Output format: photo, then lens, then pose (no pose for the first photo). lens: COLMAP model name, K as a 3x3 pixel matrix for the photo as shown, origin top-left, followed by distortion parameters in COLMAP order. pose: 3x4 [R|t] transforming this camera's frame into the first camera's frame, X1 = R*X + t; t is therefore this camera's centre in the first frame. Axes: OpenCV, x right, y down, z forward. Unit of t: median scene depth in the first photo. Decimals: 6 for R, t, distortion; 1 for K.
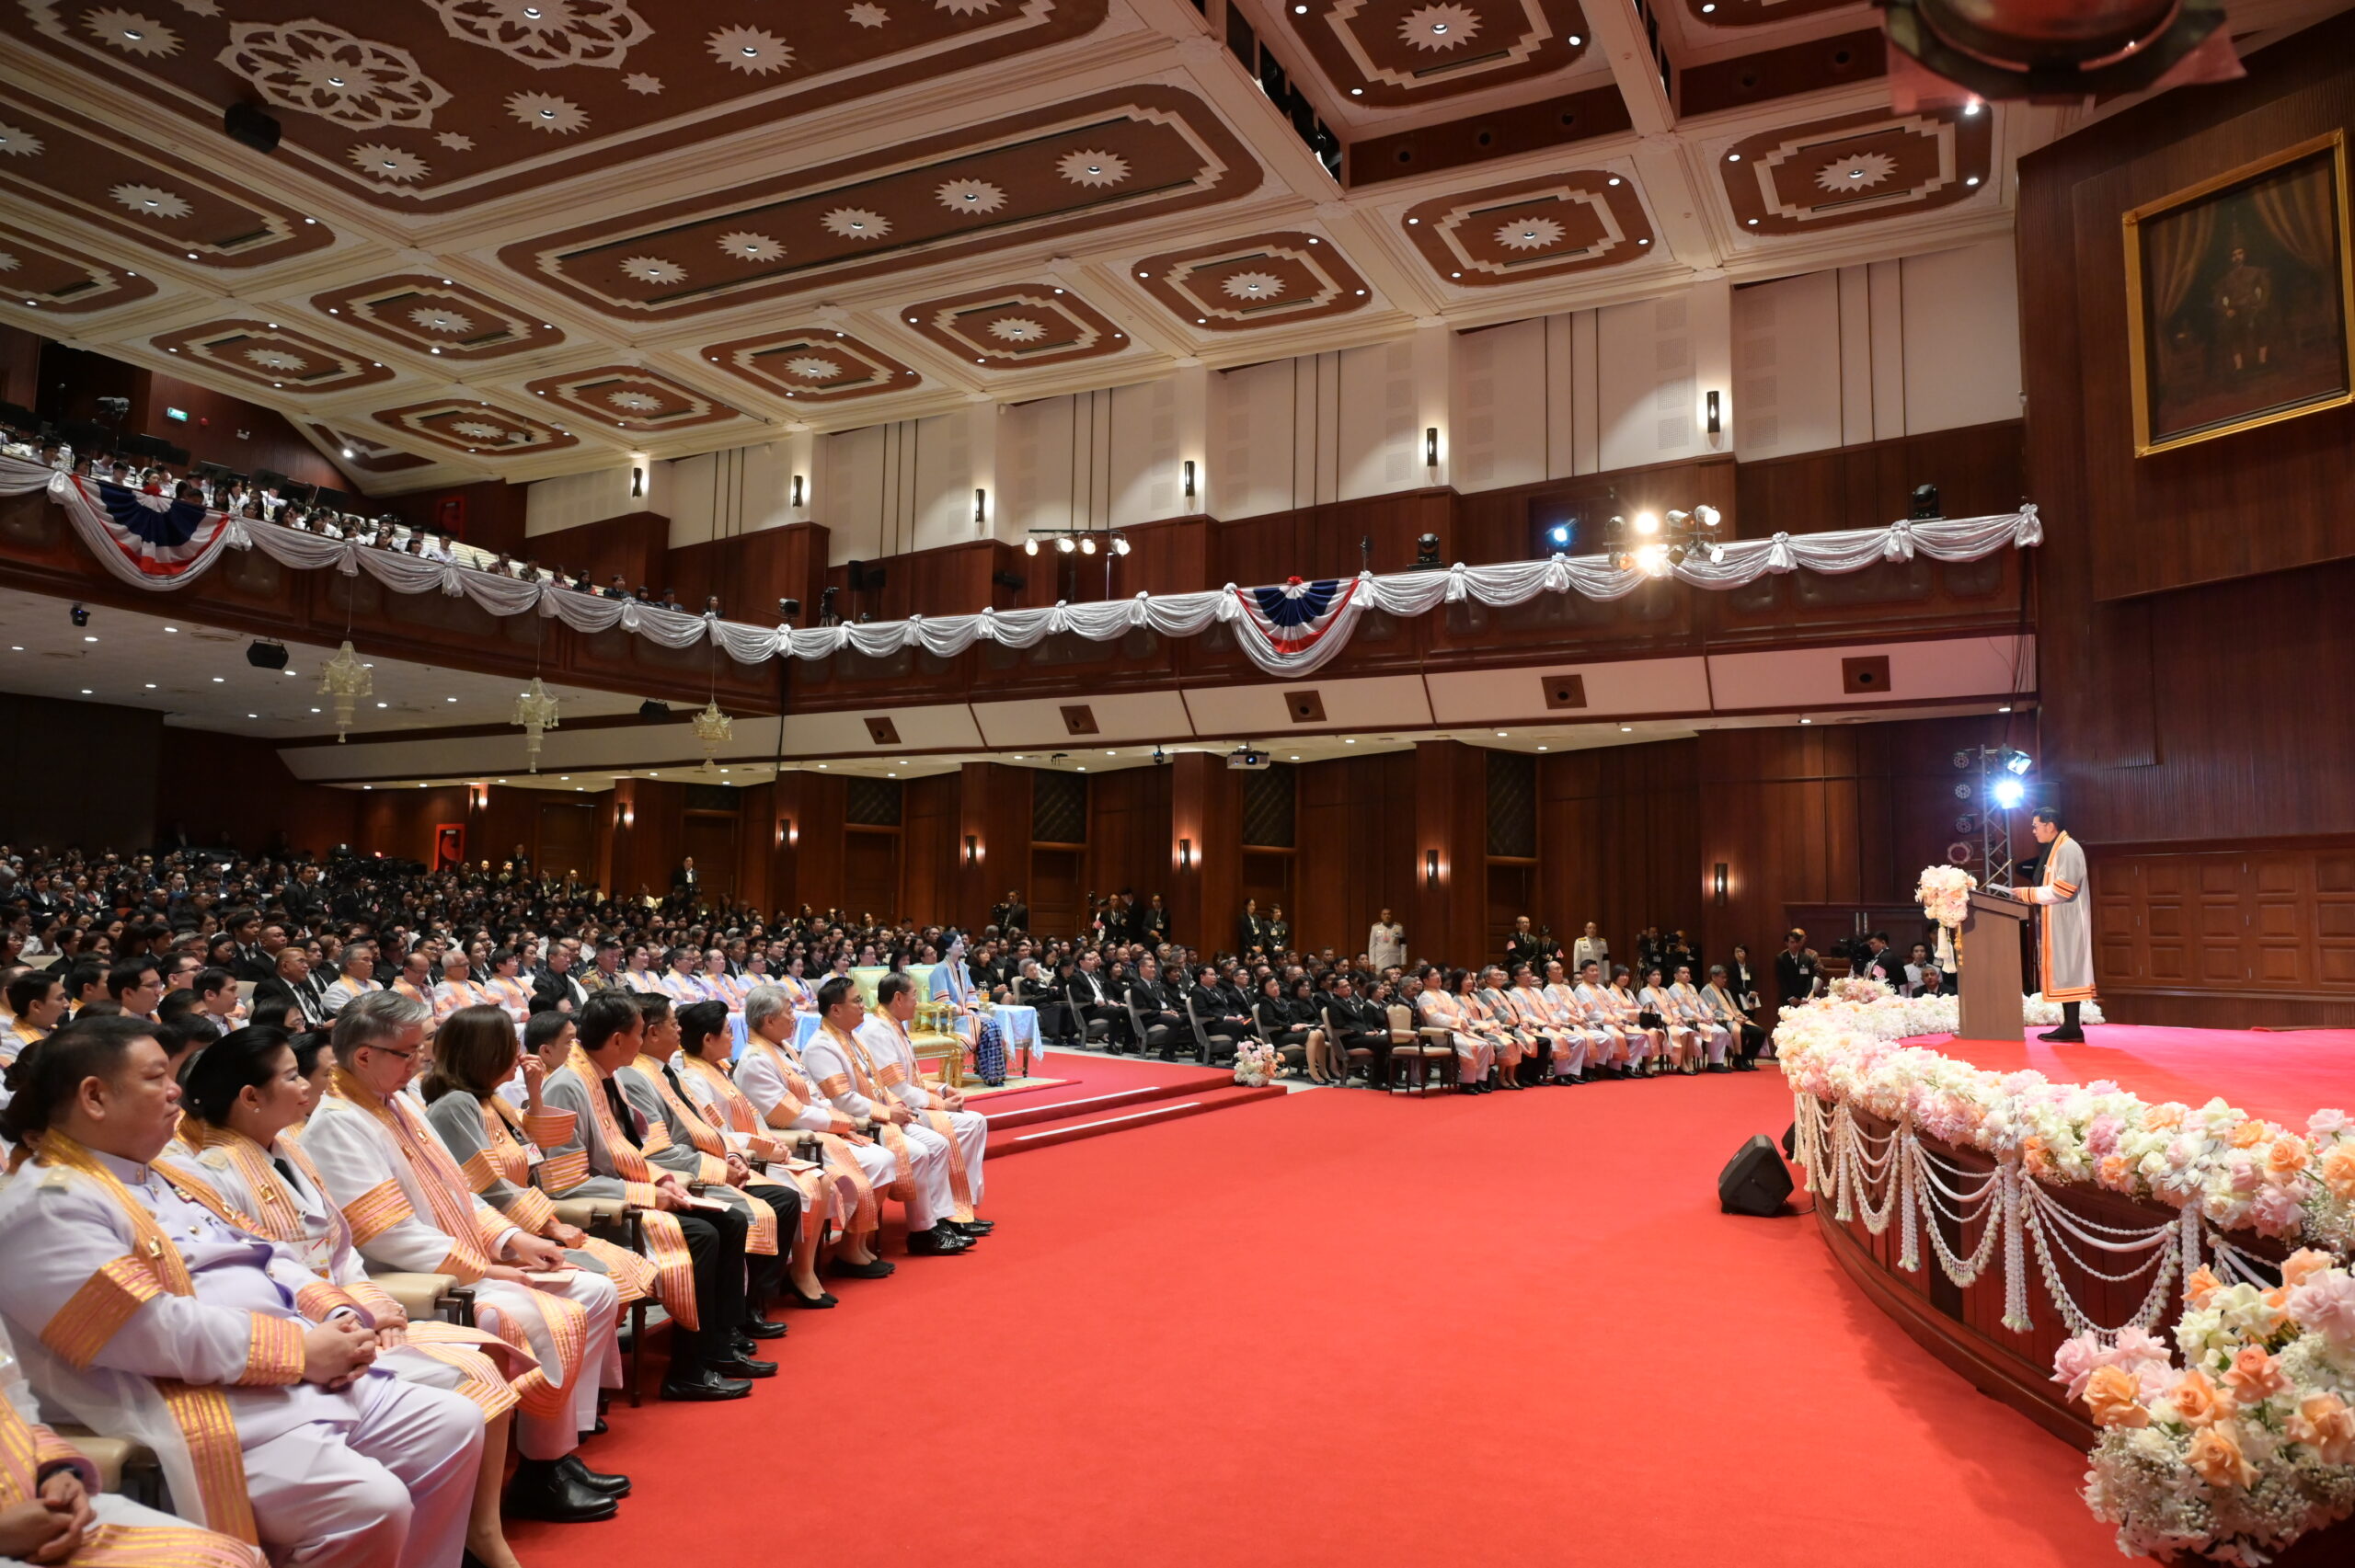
lens RADIAL K [[1551.0, 0, 1182.7], [0, 1551.0, 782.4], [0, 0, 1]] dist [0.001506, -0.005398]
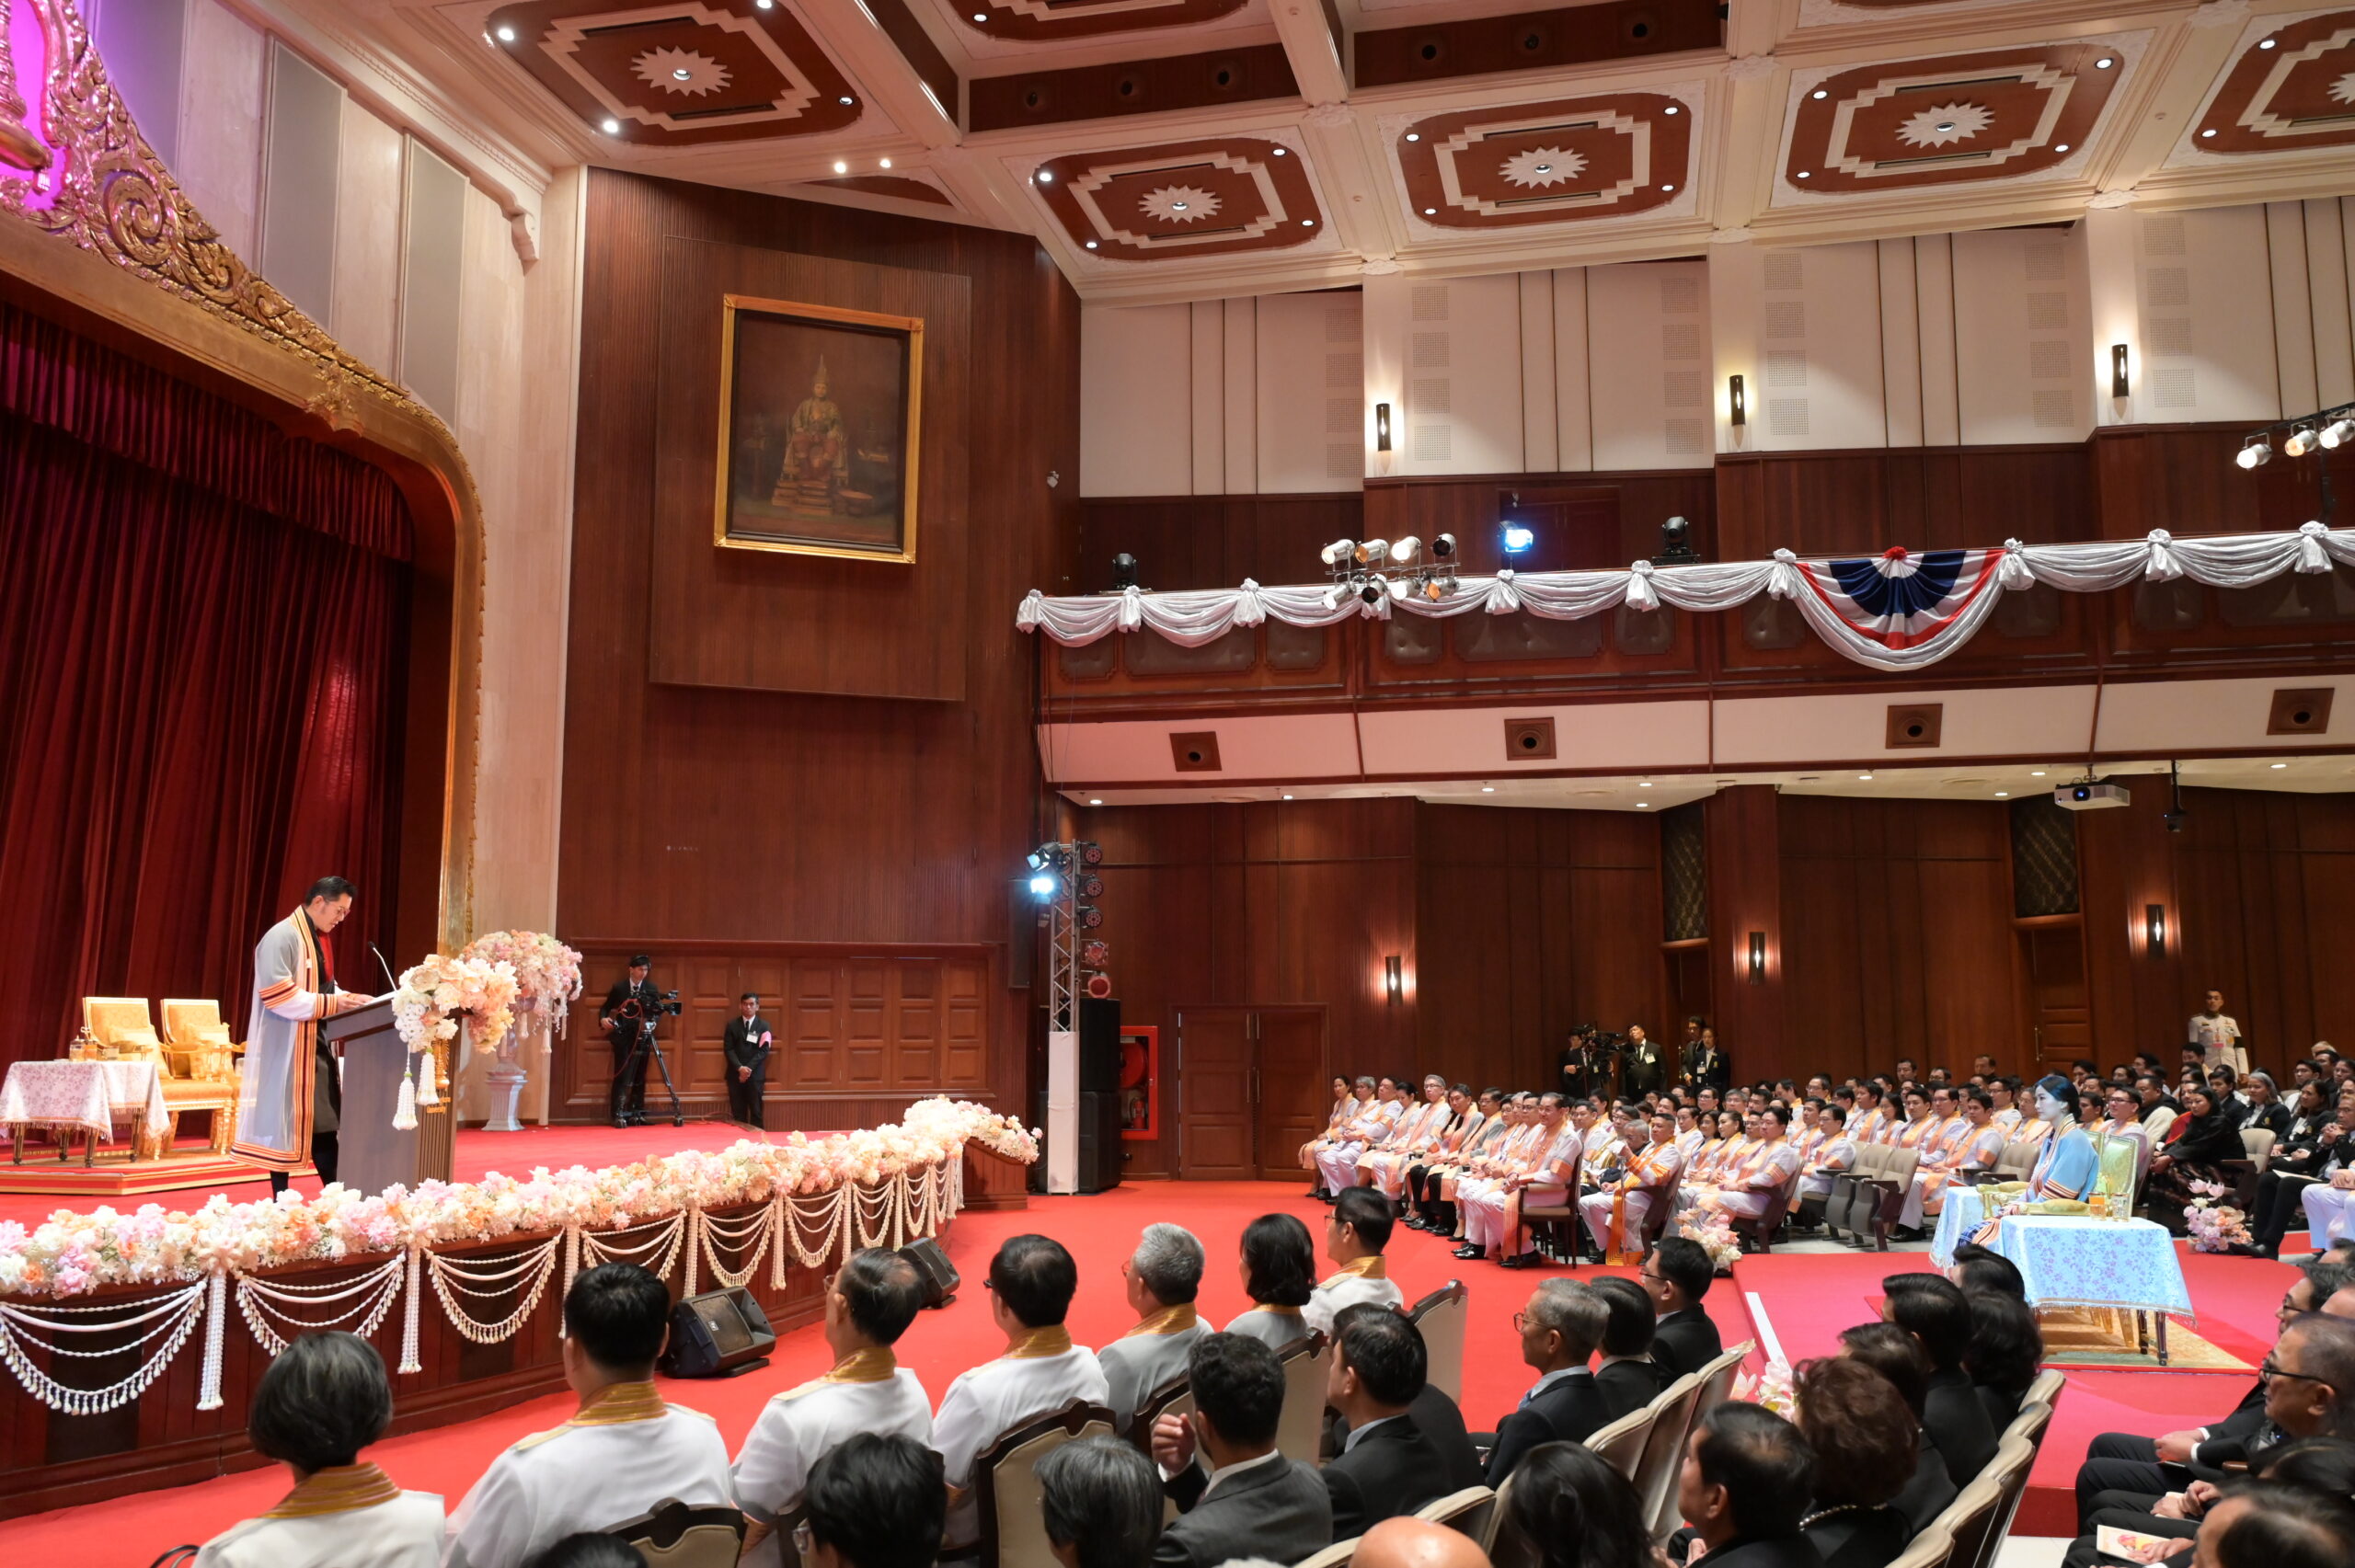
lens RADIAL K [[1924.0, 0, 1169.1], [0, 1924.0, 773.4], [0, 0, 1]] dist [-0.036804, 0.002999]
pose [[0.973699, 0.015906, 0.227282, -0.467942], [-0.005847, 0.998976, -0.044867, 0.014930], [-0.227762, 0.042358, 0.972795, 0.234652]]
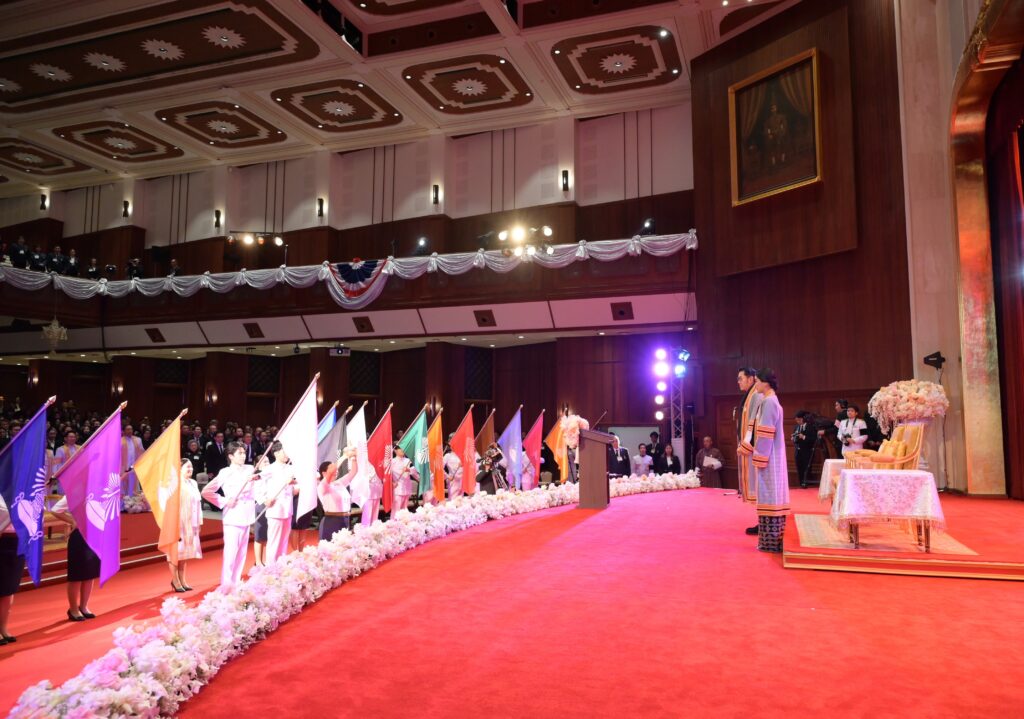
lens RADIAL K [[711.7, 0, 539.4], [0, 711.7, 359.2], [0, 0, 1]] dist [0.003210, -0.005631]
pose [[0.989929, -0.000192, 0.141562, 0.179084], [-0.000468, 0.999989, 0.004626, -0.009780], [-0.141562, -0.004645, 0.989919, 0.082087]]
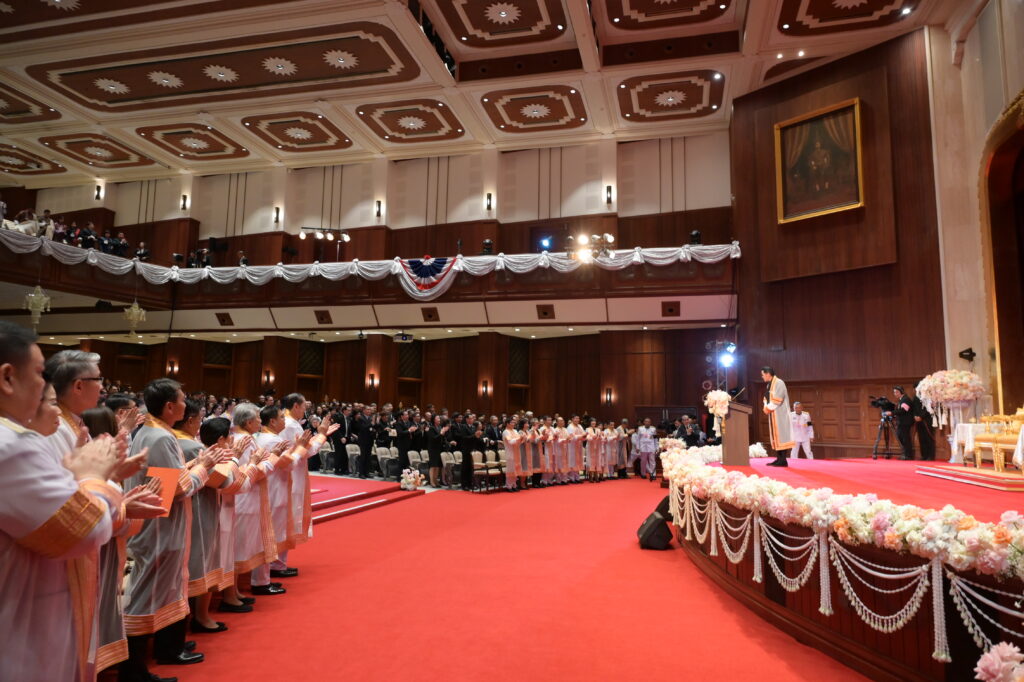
lens RADIAL K [[674.5, 0, 507.8], [0, 674.5, 336.6], [0, 0, 1]] dist [0.001506, -0.005398]
pose [[0.976504, 0.028719, 0.213577, -0.018288], [-0.024163, 0.999422, -0.023909, 0.002859], [-0.214140, 0.018187, 0.976634, 0.044122]]
